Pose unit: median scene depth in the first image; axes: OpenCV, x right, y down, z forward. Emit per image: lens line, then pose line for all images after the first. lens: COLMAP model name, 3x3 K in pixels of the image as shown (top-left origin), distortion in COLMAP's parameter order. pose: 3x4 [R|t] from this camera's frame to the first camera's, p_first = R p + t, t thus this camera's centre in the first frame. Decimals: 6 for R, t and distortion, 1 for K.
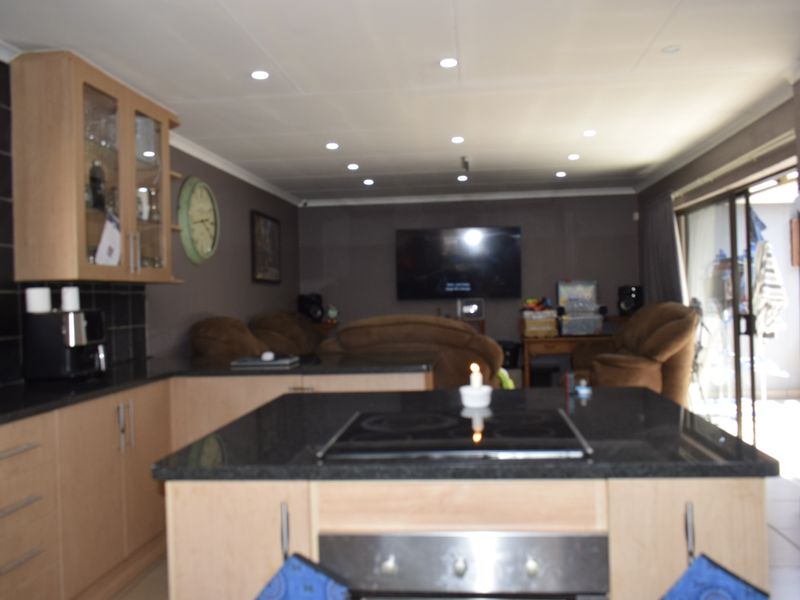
lens RADIAL K [[703.7, 0, 400.0], [0, 703.7, 300.0], [0, 0, 1]] dist [-0.010070, 0.012531]
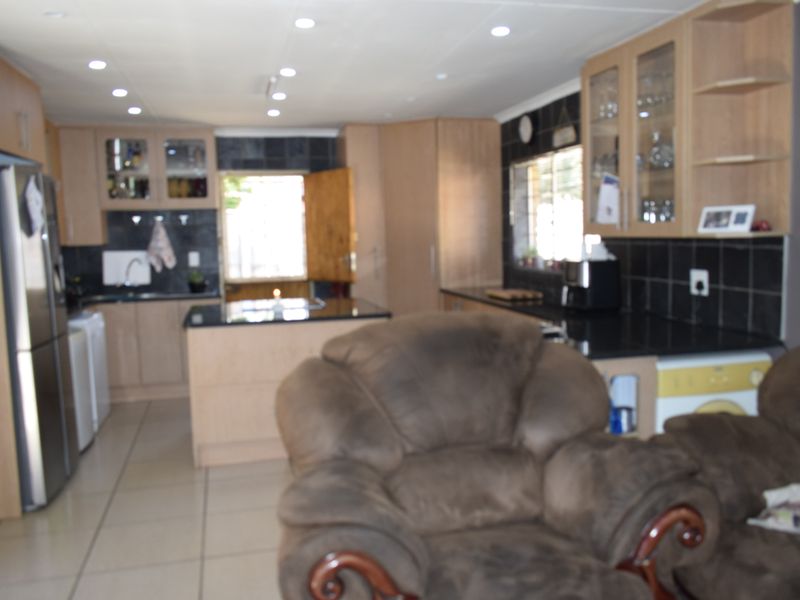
lens RADIAL K [[700.0, 0, 400.0], [0, 700.0, 300.0], [0, 0, 1]] dist [-0.011379, 0.015823]
pose [[-0.938664, 0.073973, -0.336805, 0.192013], [0.038457, 0.993083, 0.110934, -0.041356], [0.342681, 0.091177, -0.935017, 1.249745]]
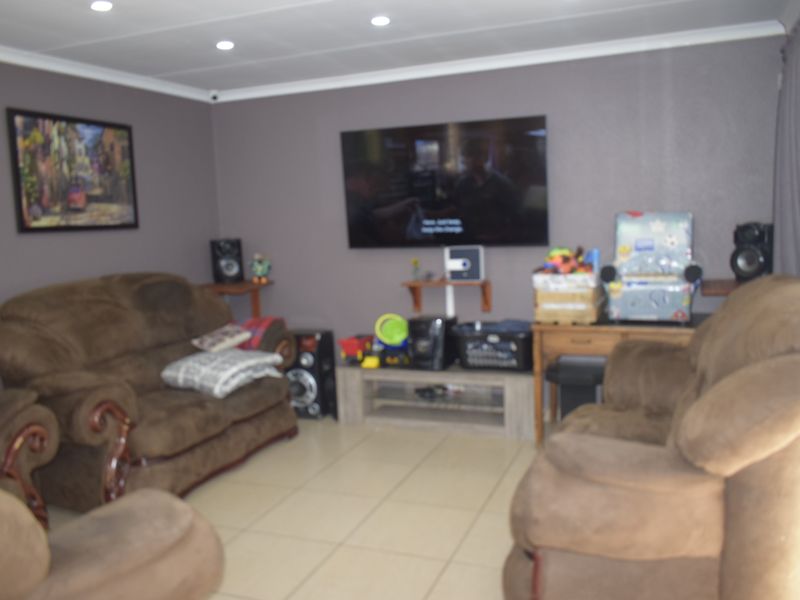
lens RADIAL K [[700.0, 0, 400.0], [0, 700.0, 300.0], [0, 0, 1]] dist [-0.011379, 0.015823]
pose [[0.959425, 0.018686, -0.281345, 0.320373], [0.017732, 0.991829, 0.126339, -0.047640], [0.281407, -0.126202, 0.951253, 0.644800]]
